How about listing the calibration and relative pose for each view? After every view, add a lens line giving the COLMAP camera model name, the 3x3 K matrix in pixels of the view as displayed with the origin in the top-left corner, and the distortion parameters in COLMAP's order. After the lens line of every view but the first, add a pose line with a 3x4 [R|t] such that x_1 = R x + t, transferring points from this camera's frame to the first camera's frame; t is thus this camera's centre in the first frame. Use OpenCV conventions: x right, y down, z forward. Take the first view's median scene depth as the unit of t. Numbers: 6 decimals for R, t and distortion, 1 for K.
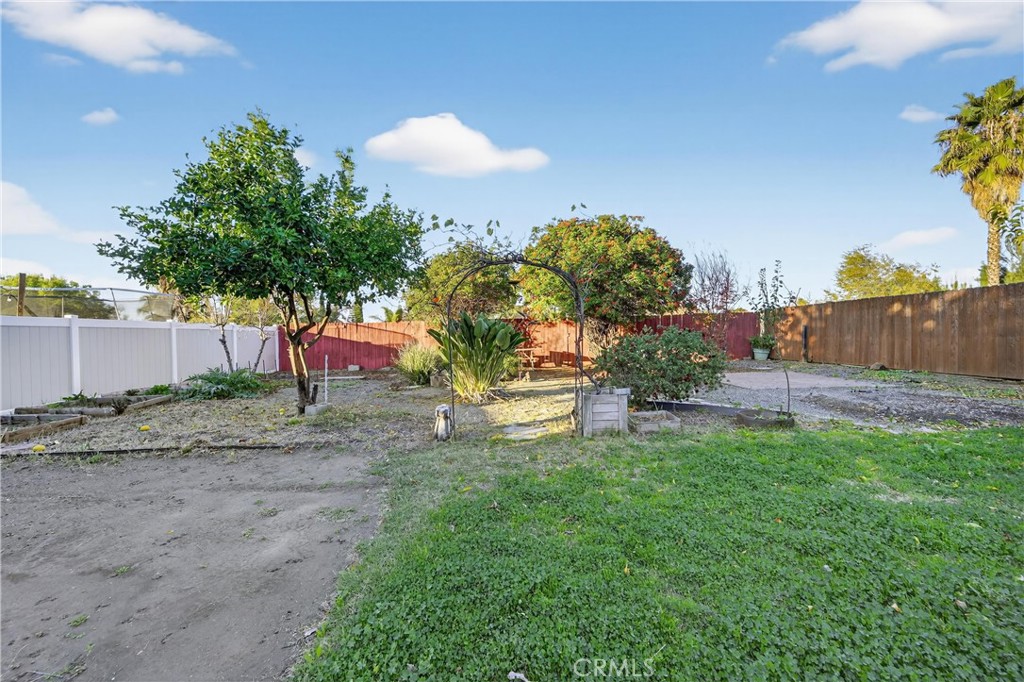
lens RADIAL K [[401.8, 0, 509.3], [0, 401.8, 335.9], [0, 0, 1]] dist [0.001239, 0.000174]
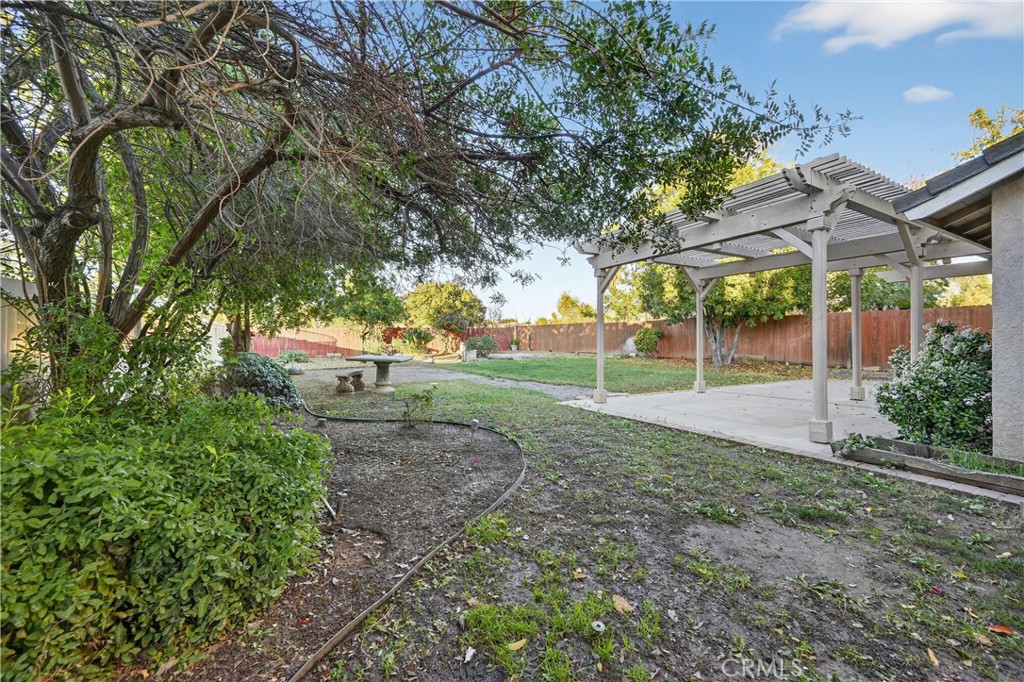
lens RADIAL K [[401.8, 0, 509.3], [0, 401.8, 335.9], [0, 0, 1]] dist [0.001239, 0.000174]
pose [[0.870778, 0.008960, 0.491595, -0.543686], [-0.001548, 0.999879, -0.015482, 0.022773], [-0.491674, 0.012720, 0.870686, -1.033864]]
